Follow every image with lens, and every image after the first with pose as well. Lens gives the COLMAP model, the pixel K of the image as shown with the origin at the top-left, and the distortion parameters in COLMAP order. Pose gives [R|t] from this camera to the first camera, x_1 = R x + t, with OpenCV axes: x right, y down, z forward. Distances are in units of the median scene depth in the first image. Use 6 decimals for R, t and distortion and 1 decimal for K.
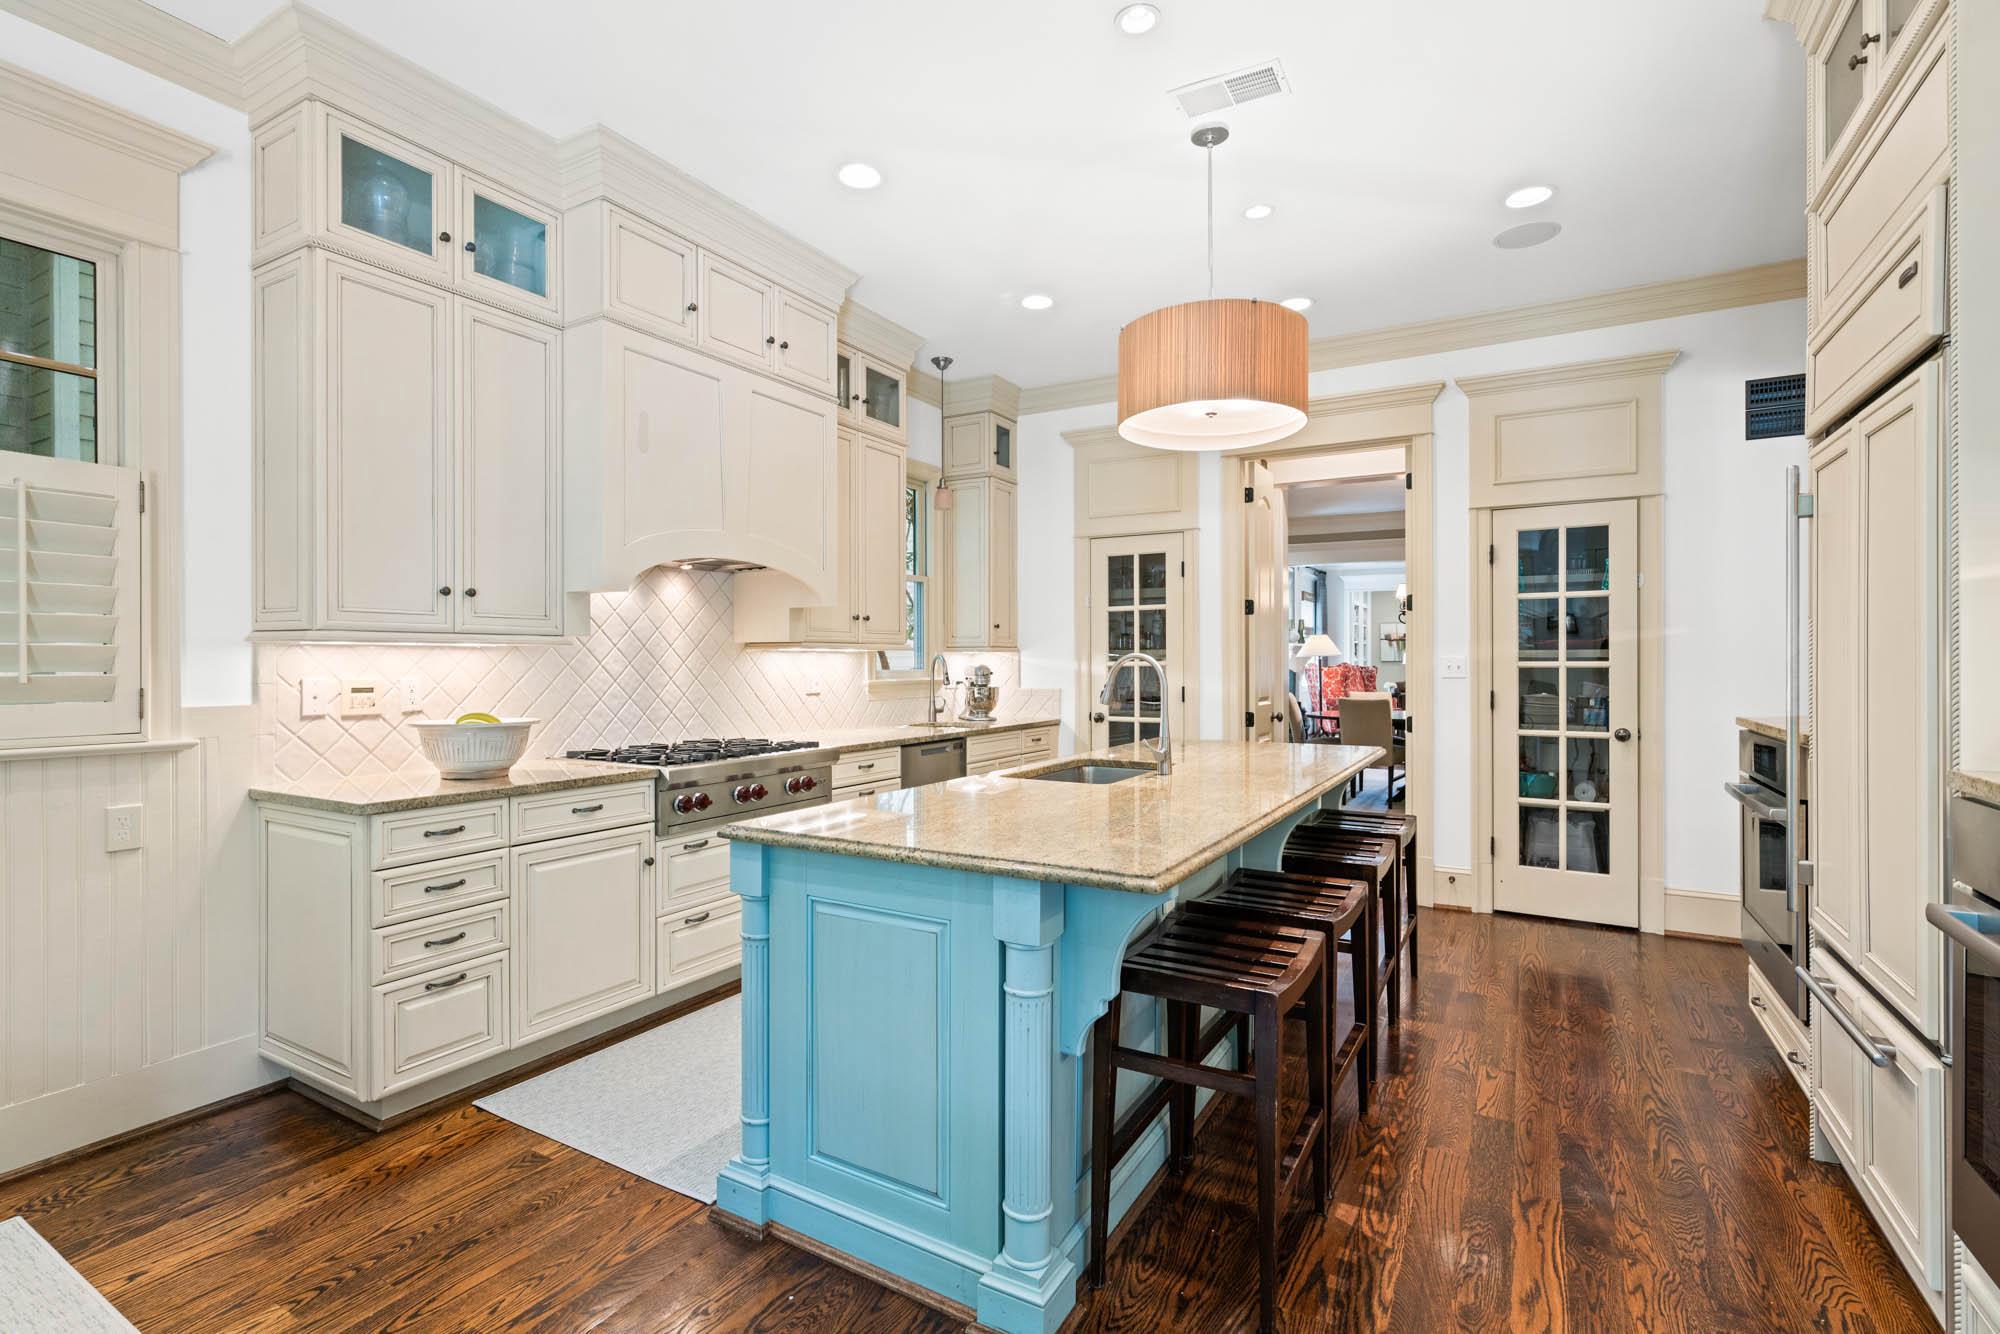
lens RADIAL K [[922.8, 0, 1009.0], [0, 922.8, 656.6], [0, 0, 1]] dist [-0.009225, 0.004042]
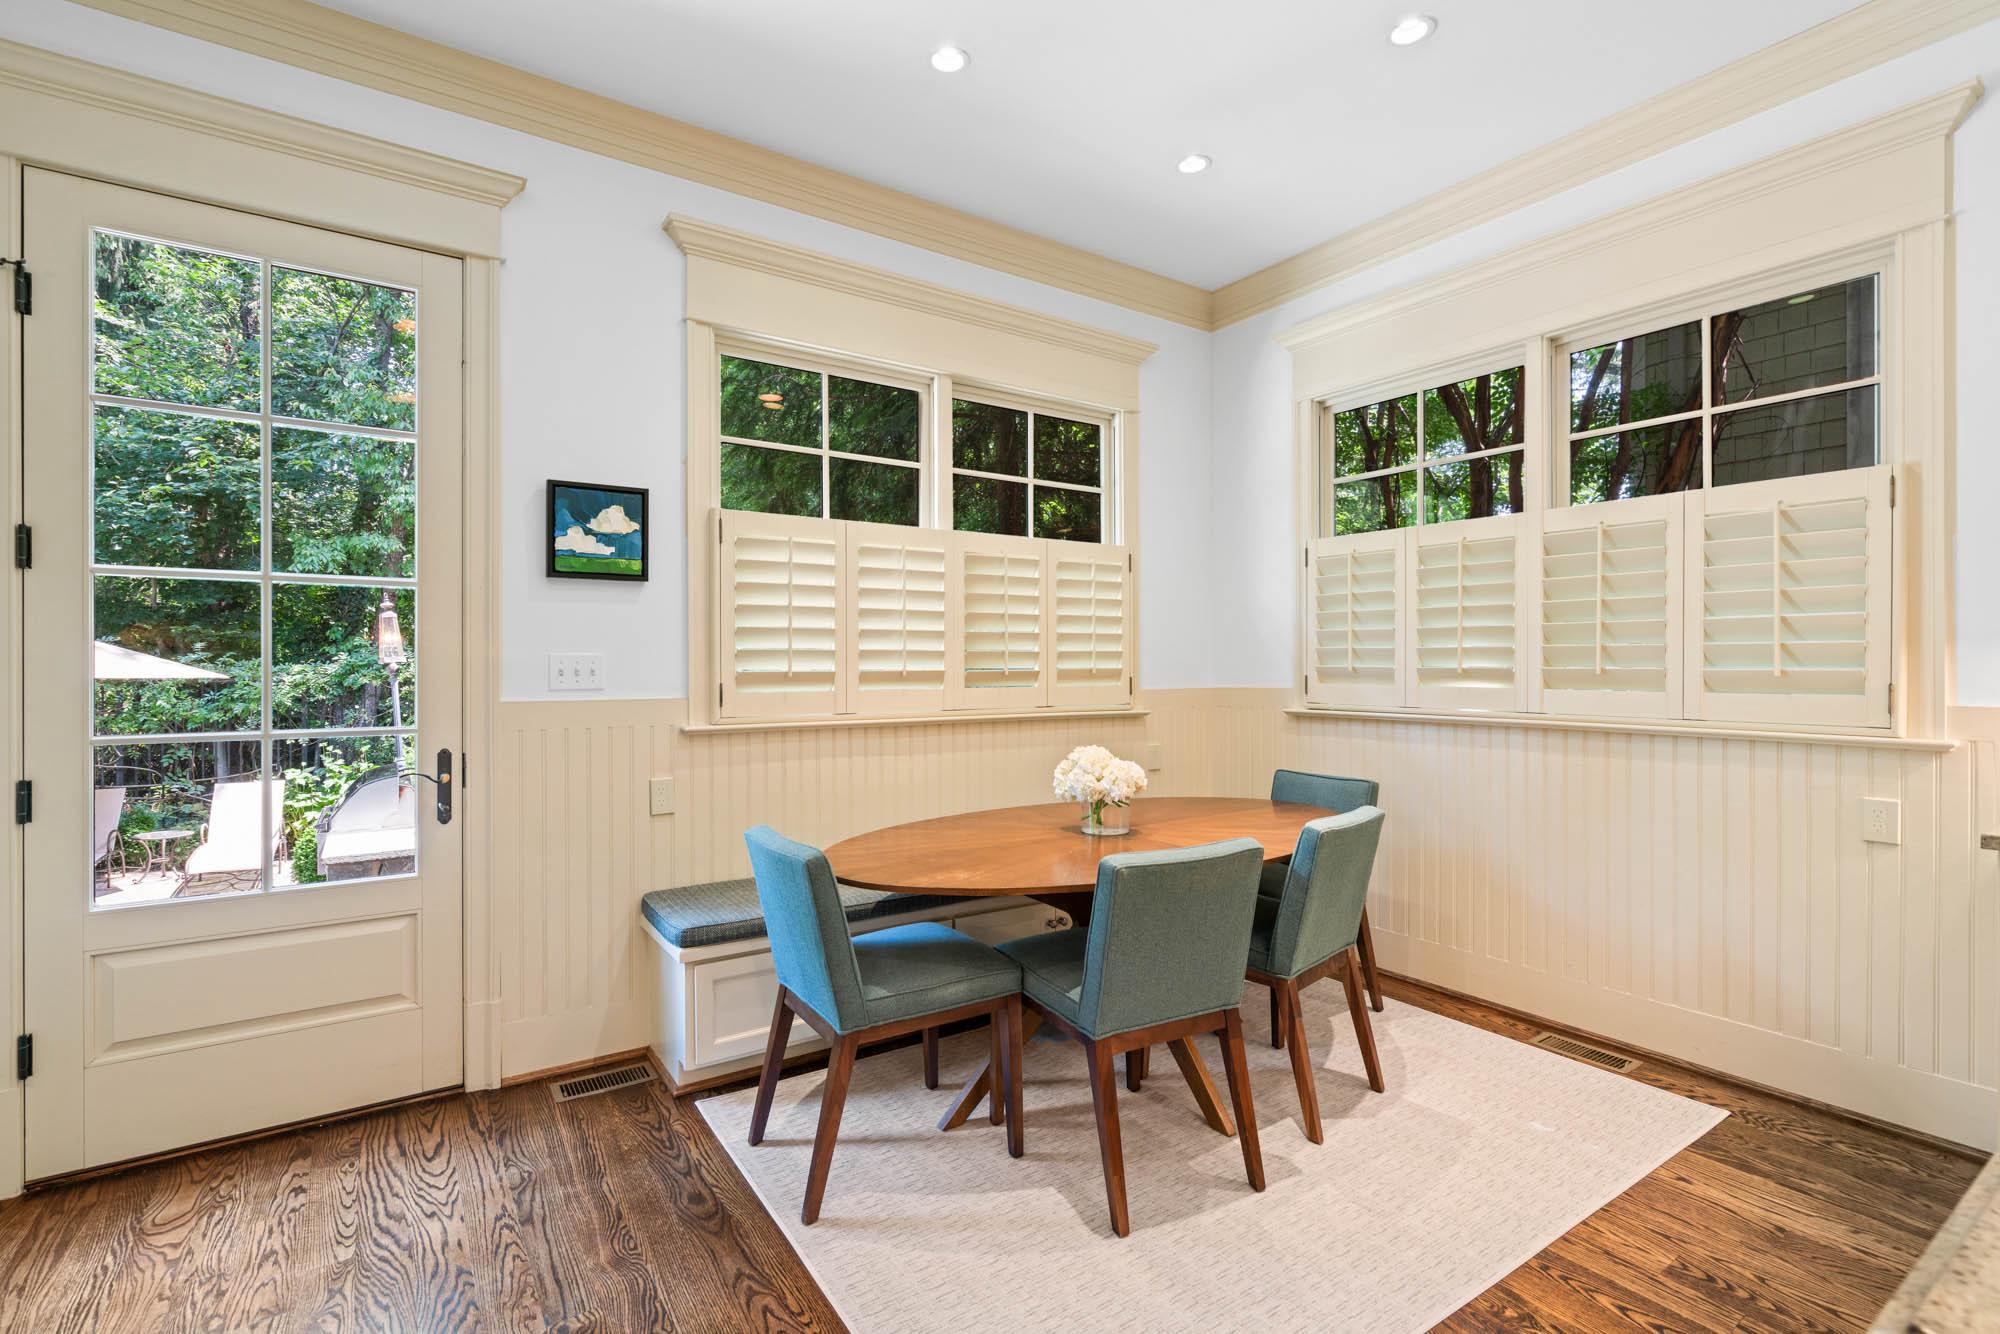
lens RADIAL K [[922.8, 0, 1013.1], [0, 922.8, 672.8], [0, 0, 1]] dist [-0.009225, 0.004042]
pose [[-0.432869, 0.003956, -0.901448, 0.370557], [0.001896, 0.999992, 0.003477, 0.018039], [0.901455, -0.000204, -0.432873, 0.579770]]
